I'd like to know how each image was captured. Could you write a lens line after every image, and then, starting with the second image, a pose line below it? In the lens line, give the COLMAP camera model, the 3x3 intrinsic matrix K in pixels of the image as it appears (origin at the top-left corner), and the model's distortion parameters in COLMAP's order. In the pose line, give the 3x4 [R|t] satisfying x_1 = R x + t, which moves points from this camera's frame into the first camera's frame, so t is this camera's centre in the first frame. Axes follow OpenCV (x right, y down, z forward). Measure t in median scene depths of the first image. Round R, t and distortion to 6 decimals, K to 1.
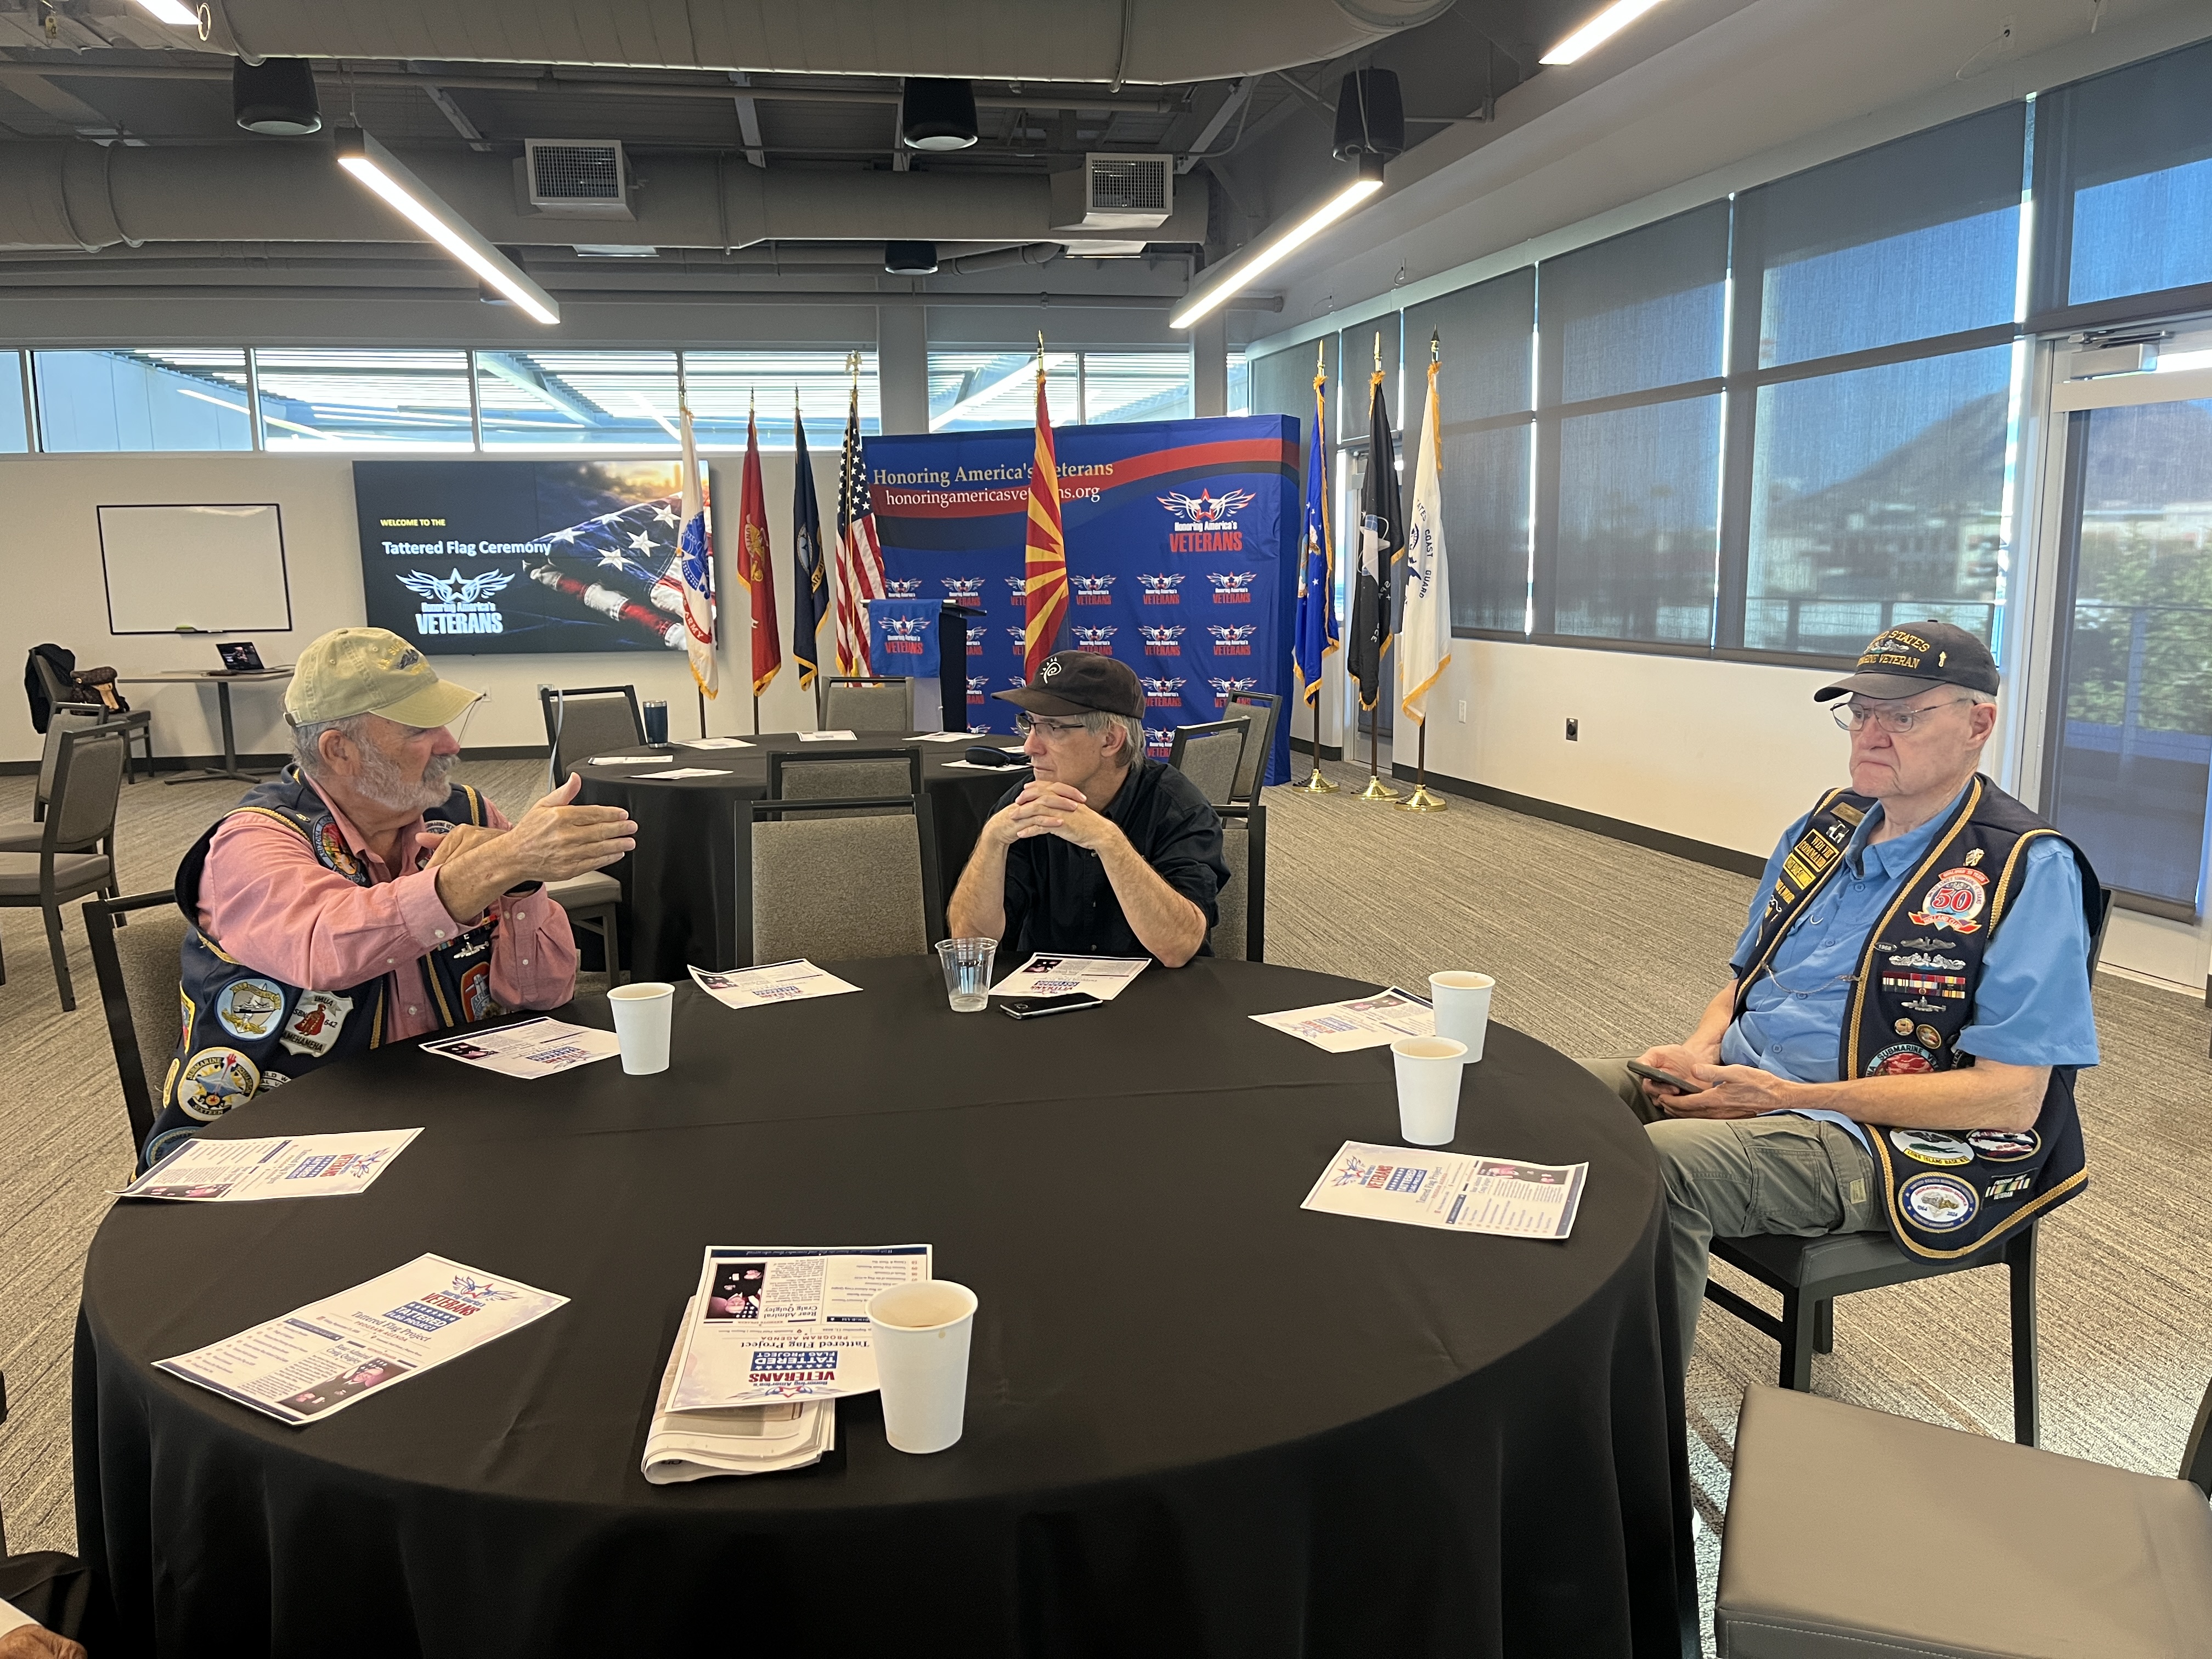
lens RADIAL K [[1671.7, 0, 1120.0], [0, 1671.7, 850.1], [0, 0, 1]] dist [0.067044, -0.086759]
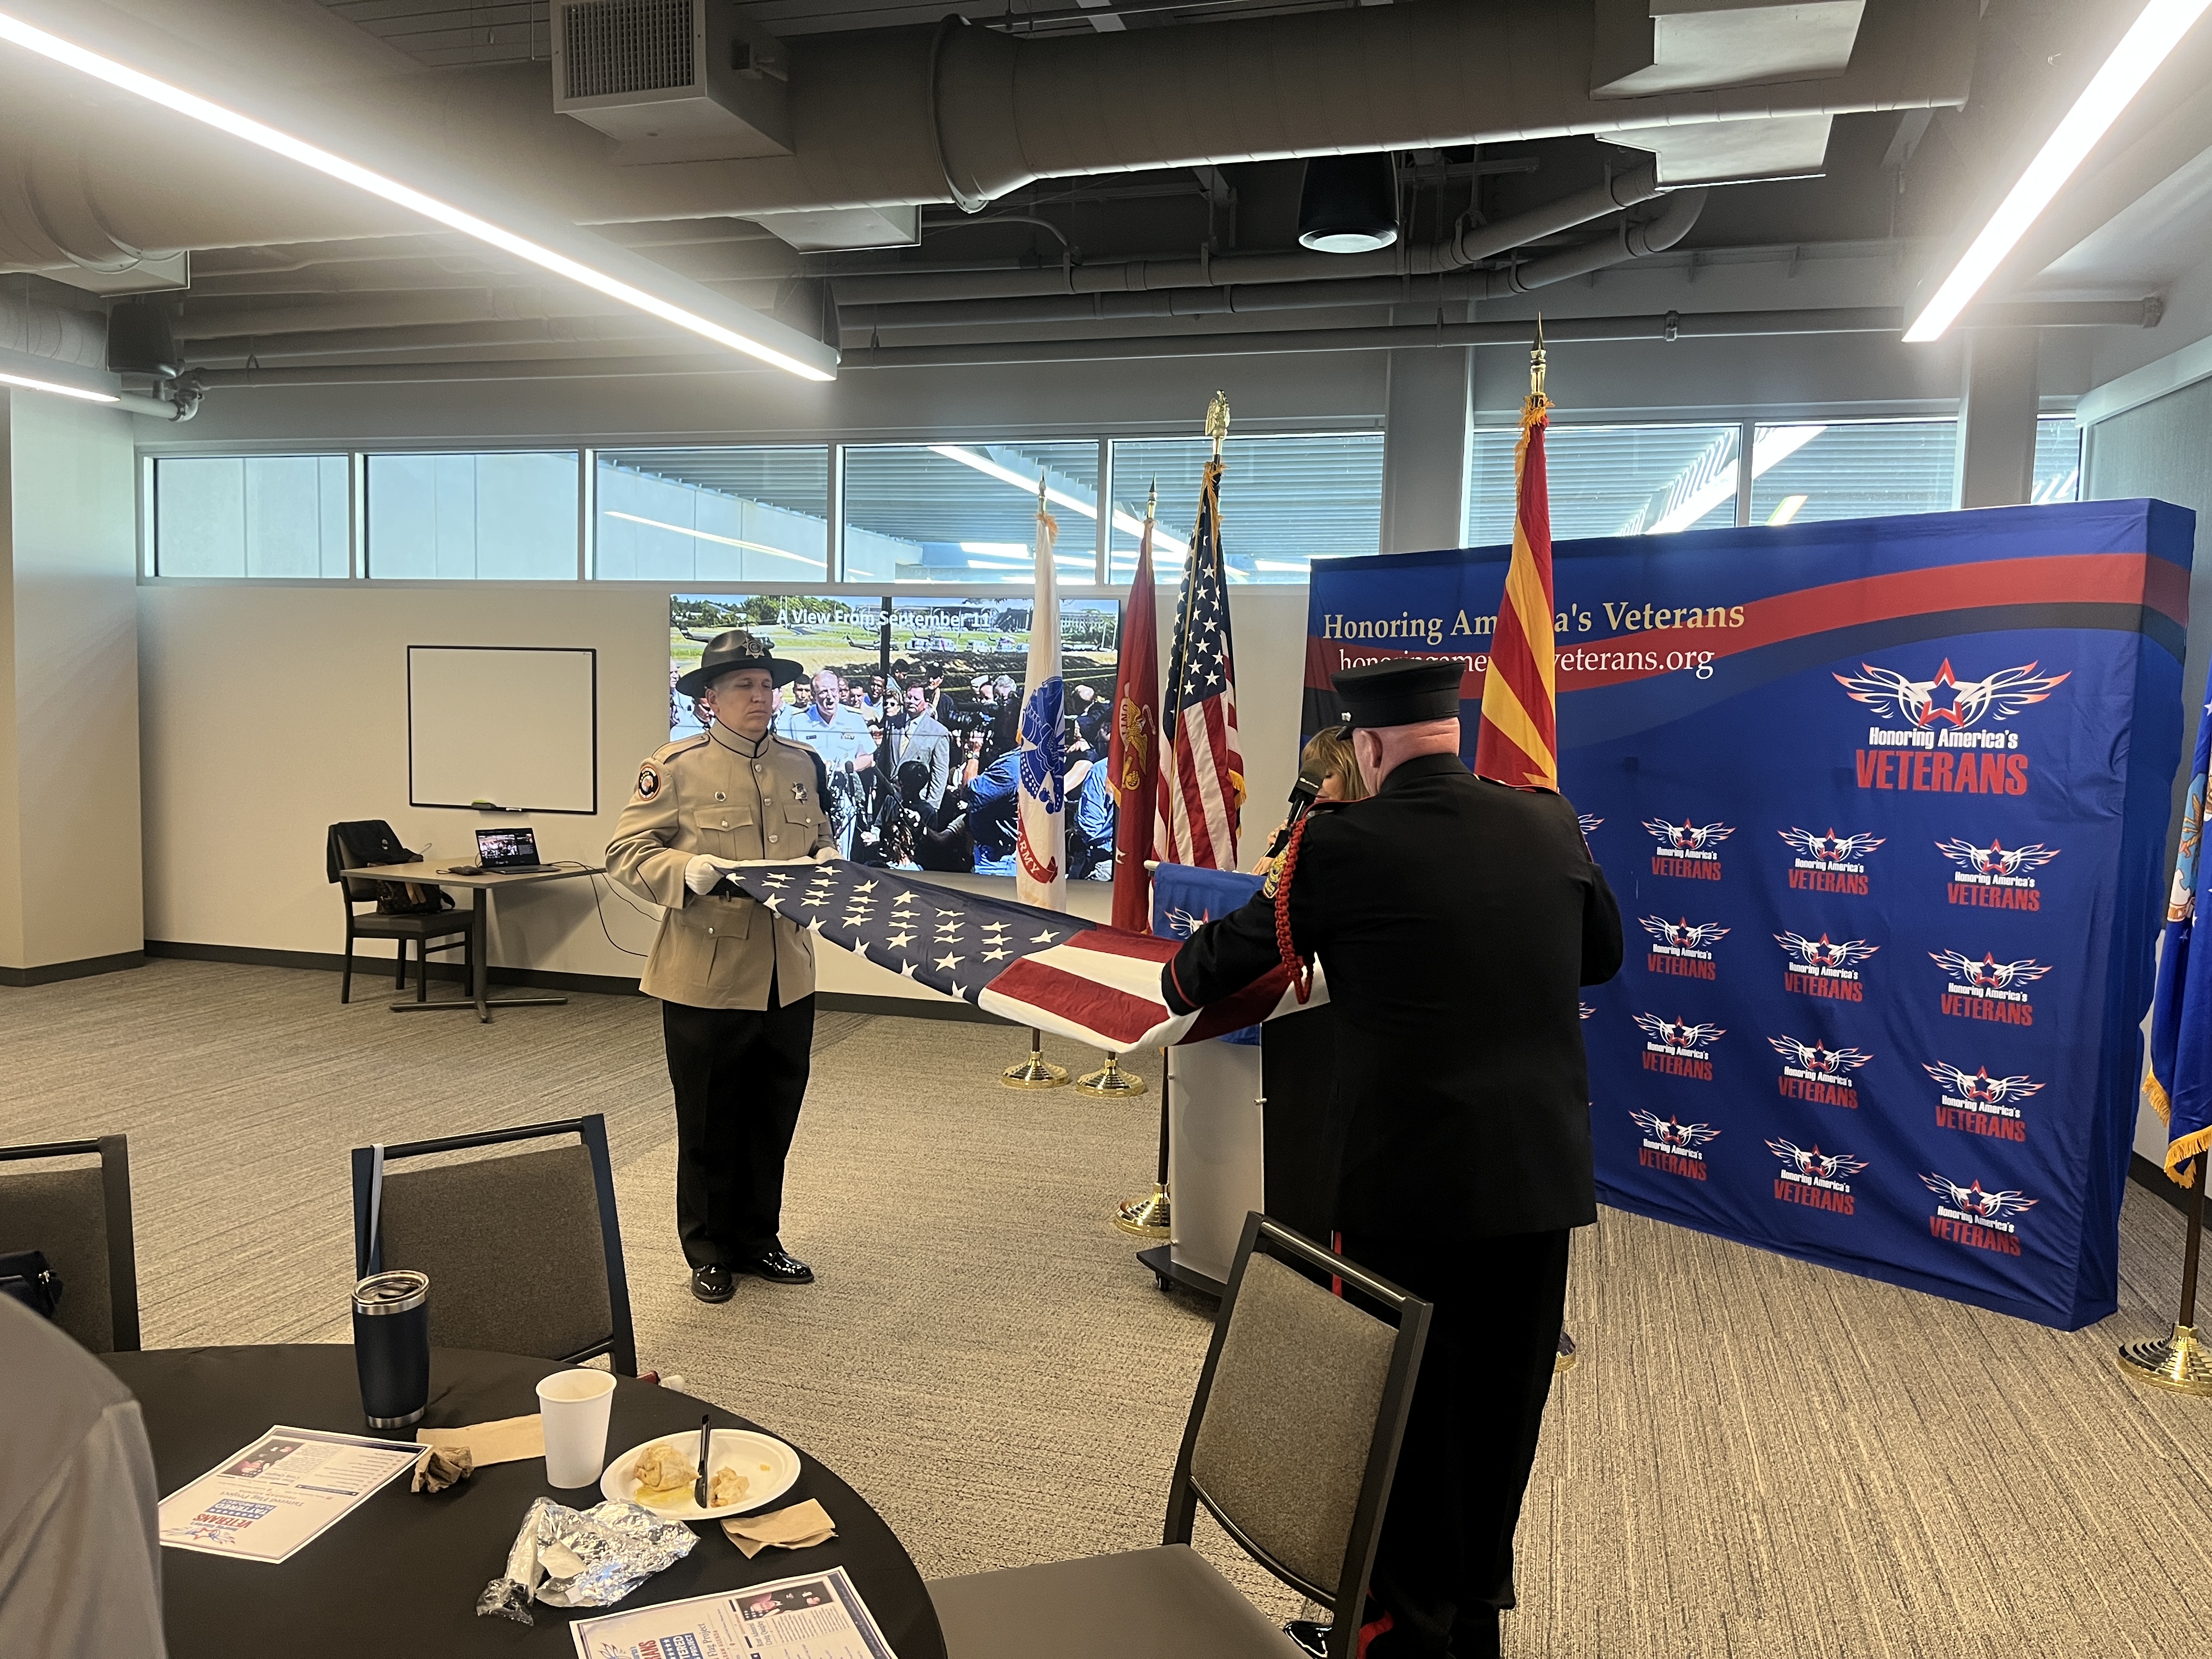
lens RADIAL K [[1671.7, 0, 1104.2], [0, 1671.7, 847.2], [0, 0, 1]] dist [0.067044, -0.086759]
pose [[0.899536, 0.074843, -0.430387, 0.042428], [-0.112151, 0.991759, -0.061938, -0.099316], [0.422205, 0.103984, 0.900517, 0.442833]]
